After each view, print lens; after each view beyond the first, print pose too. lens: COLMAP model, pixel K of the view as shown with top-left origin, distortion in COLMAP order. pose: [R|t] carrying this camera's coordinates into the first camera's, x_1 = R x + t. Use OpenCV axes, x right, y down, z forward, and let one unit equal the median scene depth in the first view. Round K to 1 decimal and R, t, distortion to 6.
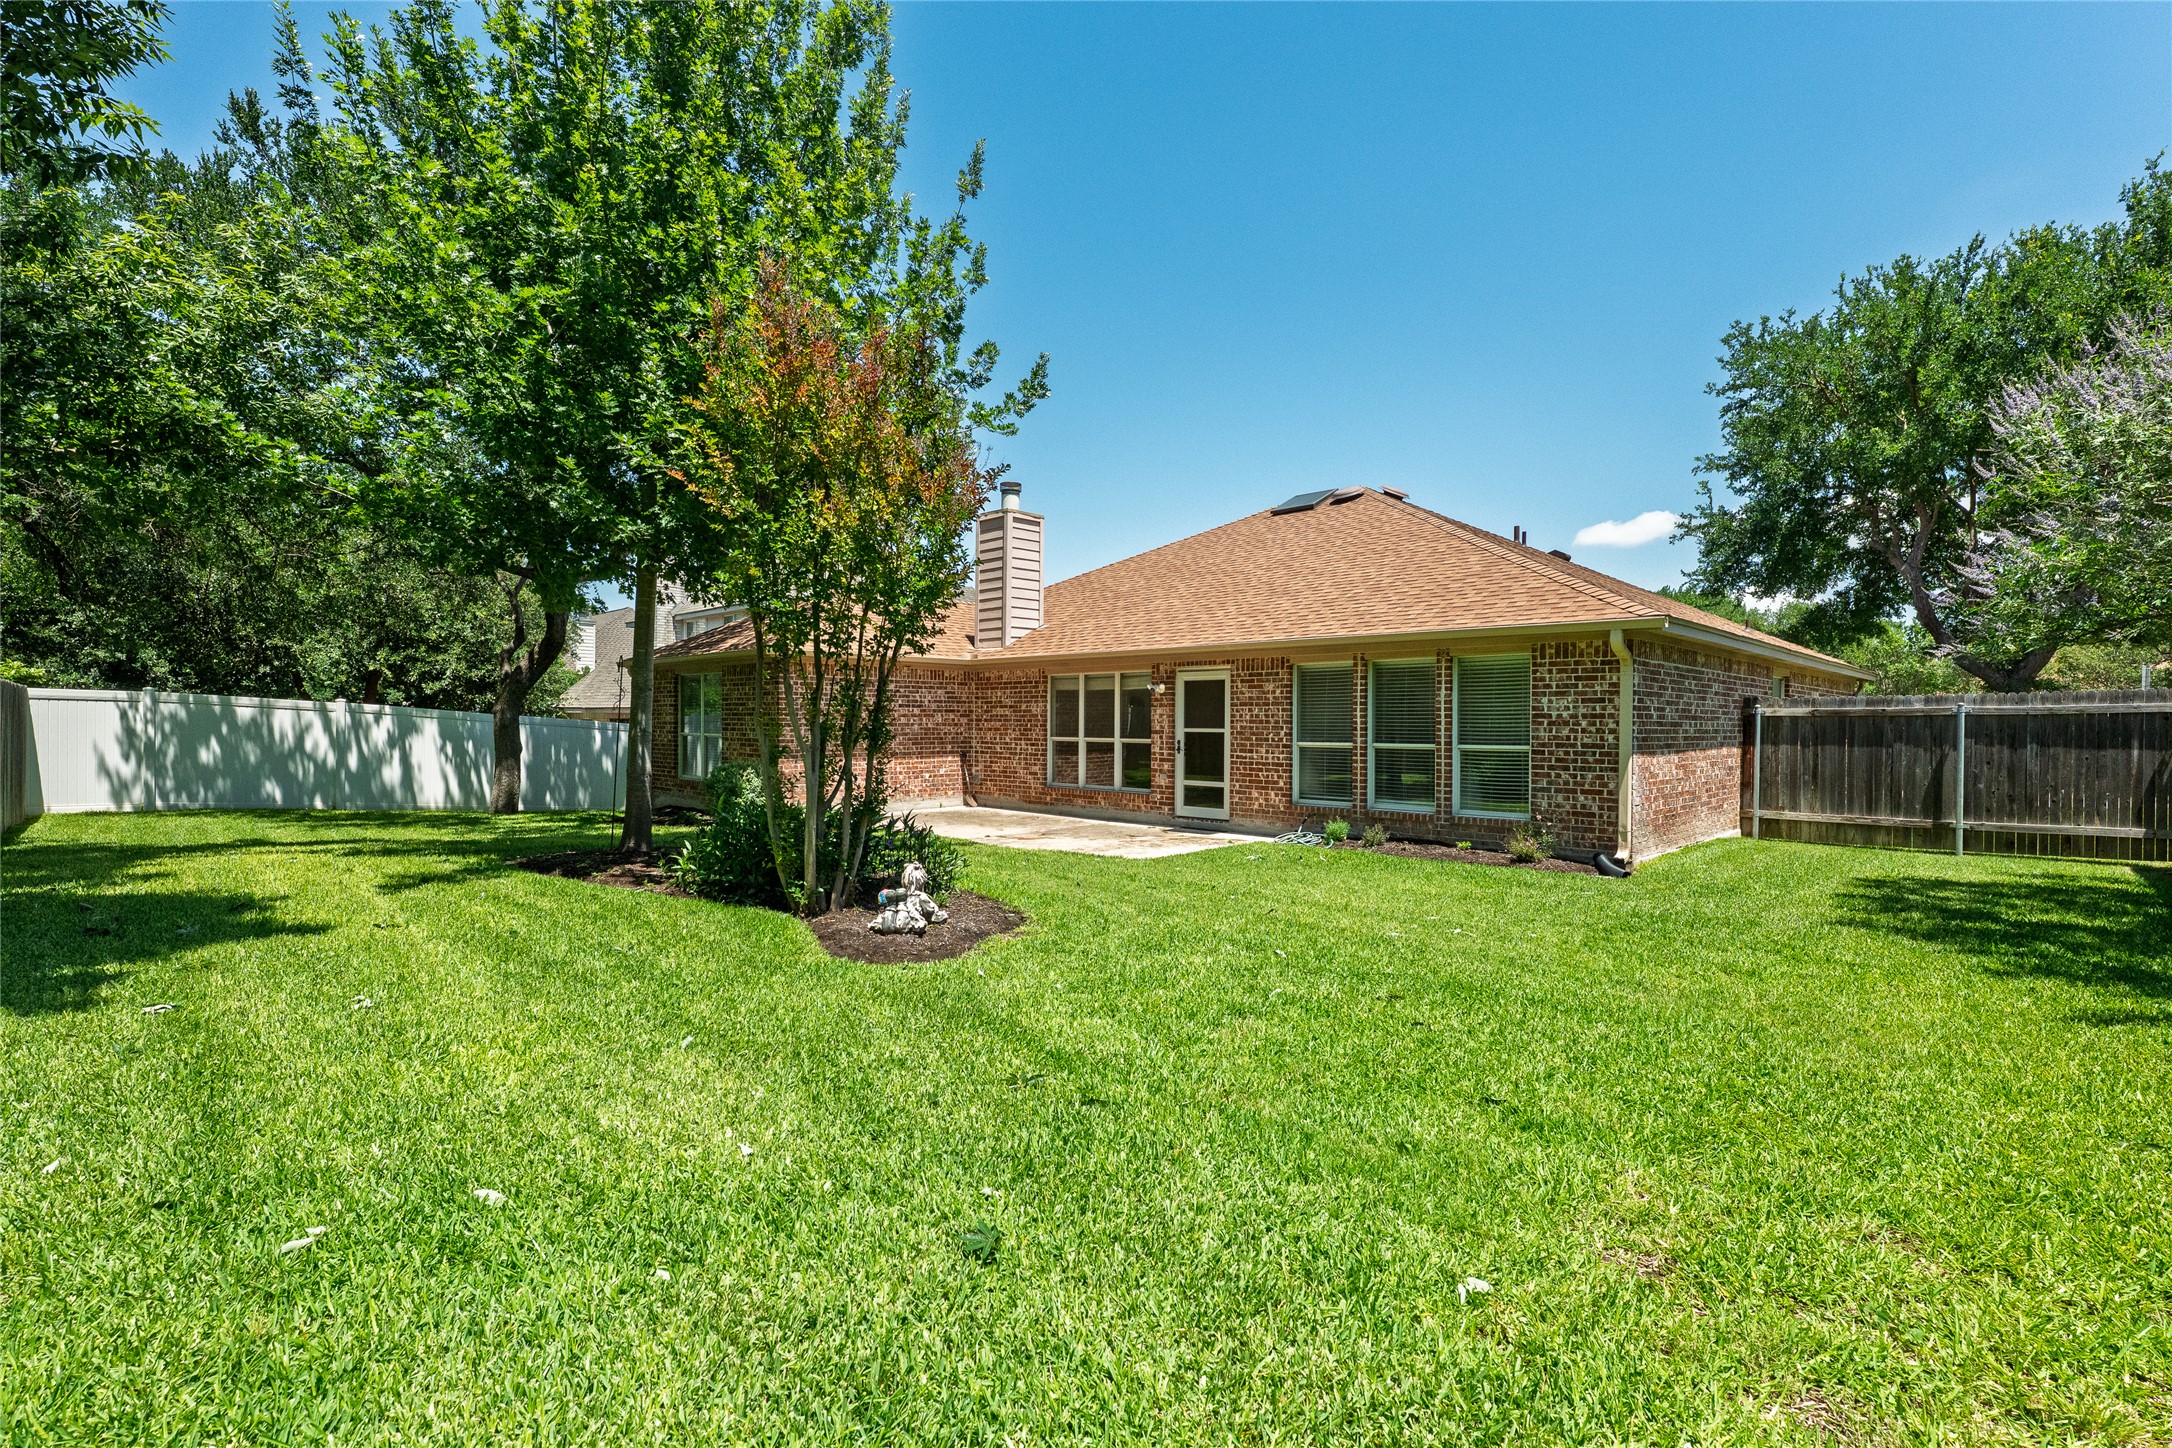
lens RADIAL K [[1003.2, 0, 1086.8], [0, 1003.2, 727.0], [0, 0, 1]] dist [0.002674, 0.000154]
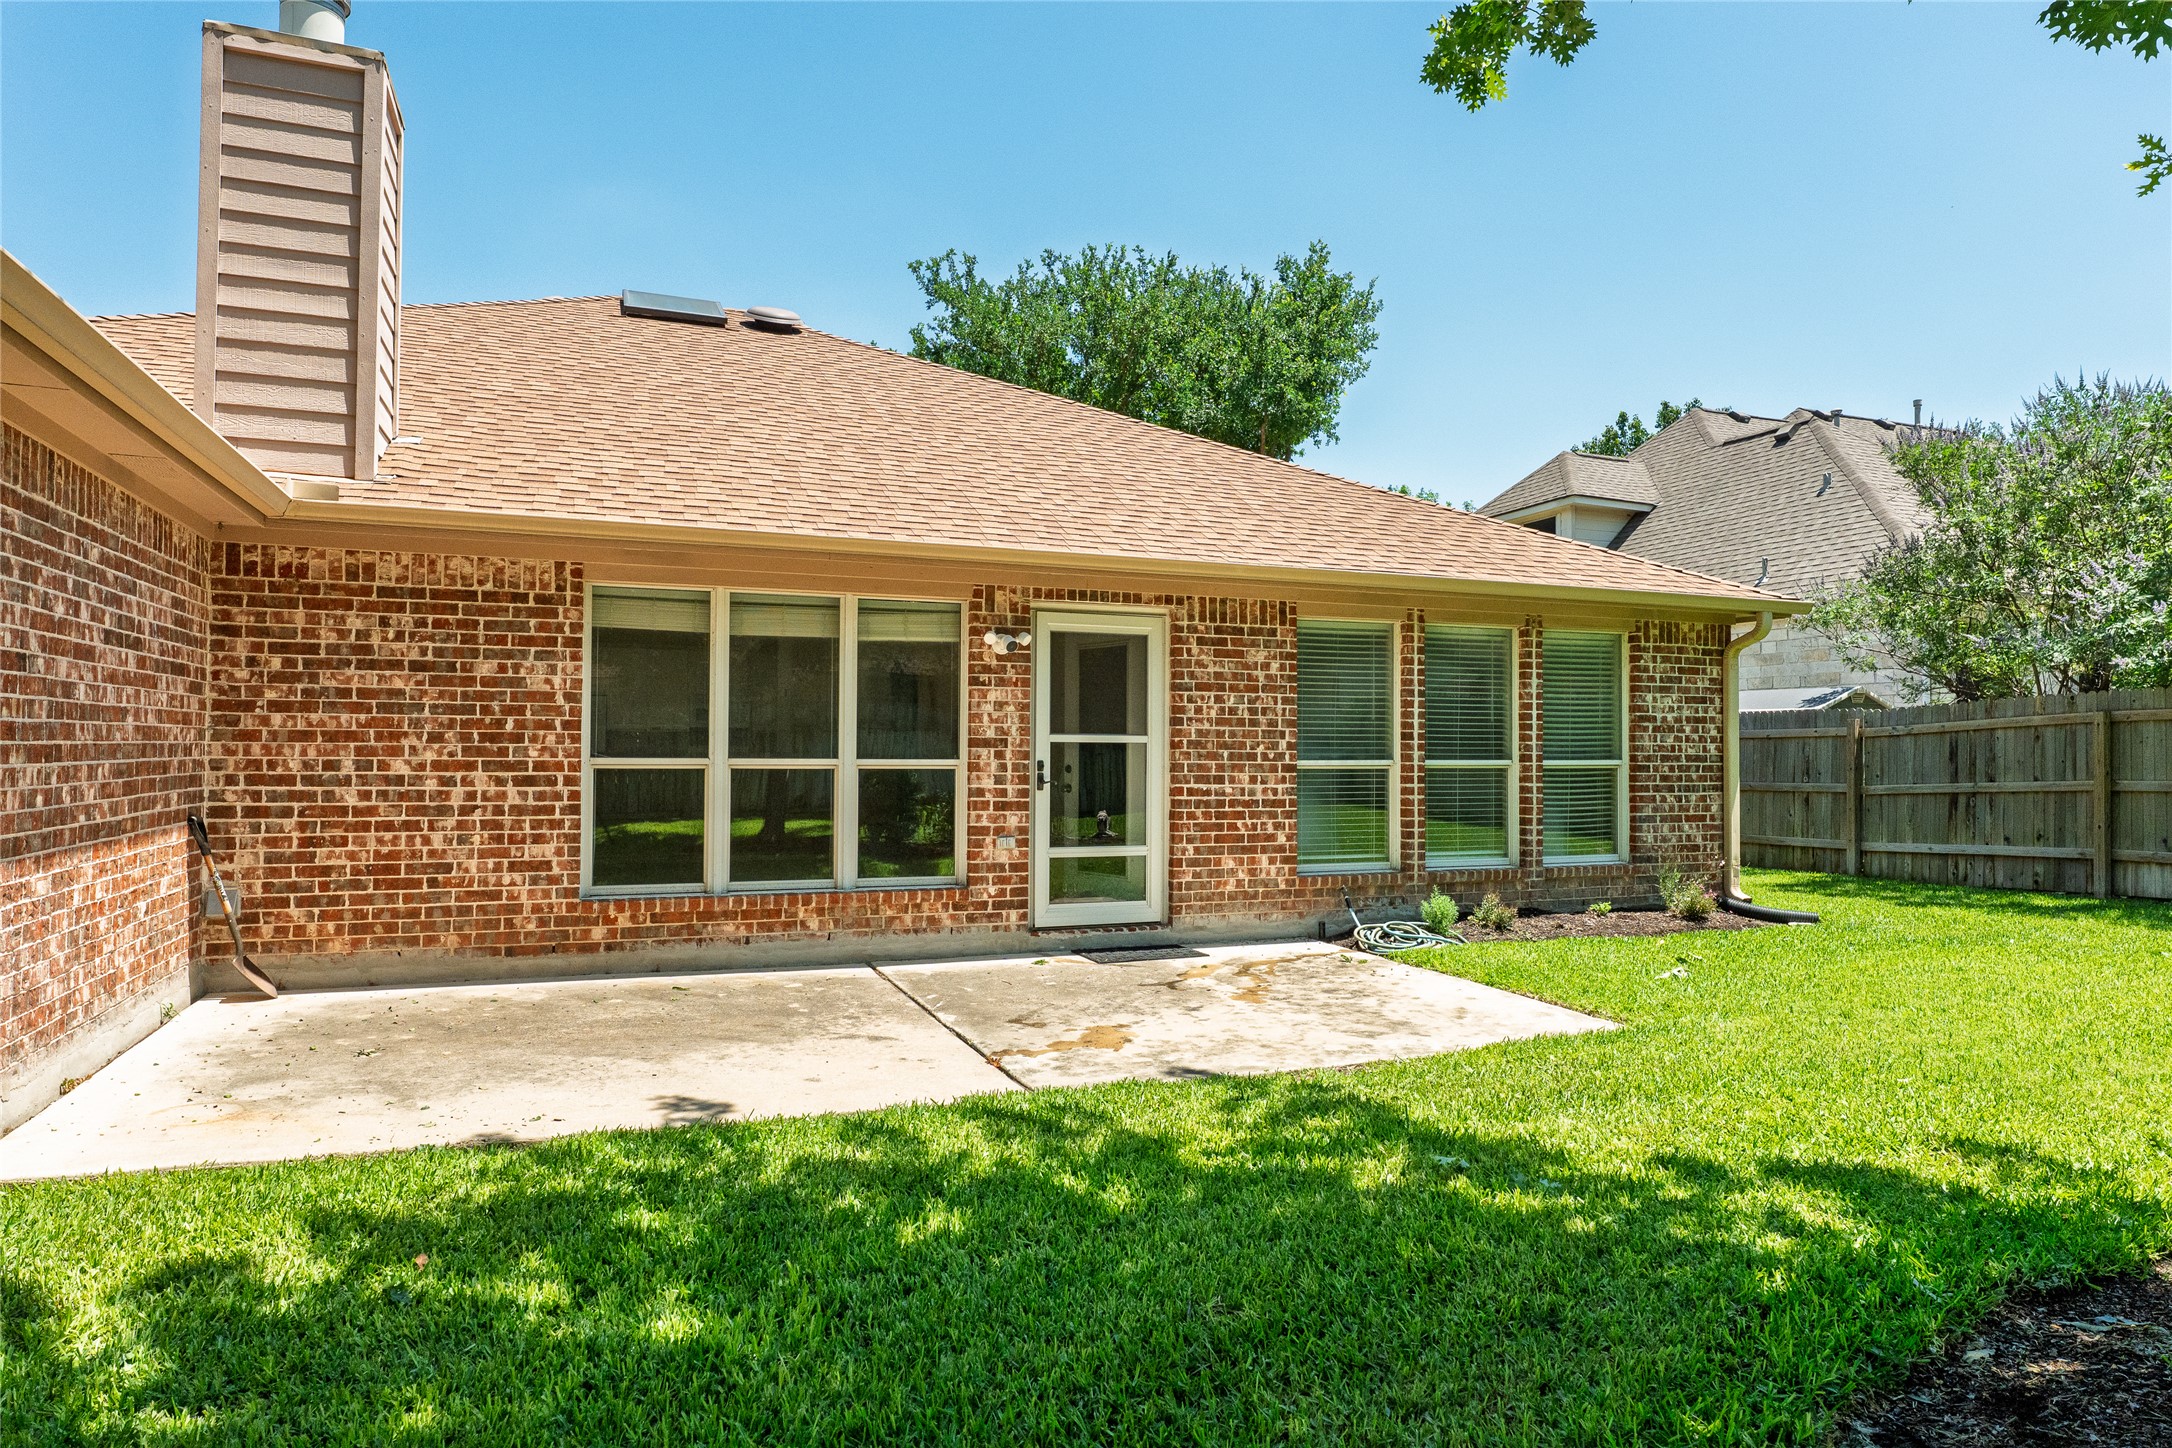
lens RADIAL K [[1266.9, 0, 1078.3], [0, 1266.9, 724.3], [0, 0, 1]] dist [-0.003590, 0.000496]
pose [[0.412880, 0.010705, 0.910722, -0.423289], [-0.002292, 0.999940, -0.010714, 0.002852], [-0.910782, 0.002336, 0.412880, 0.748087]]
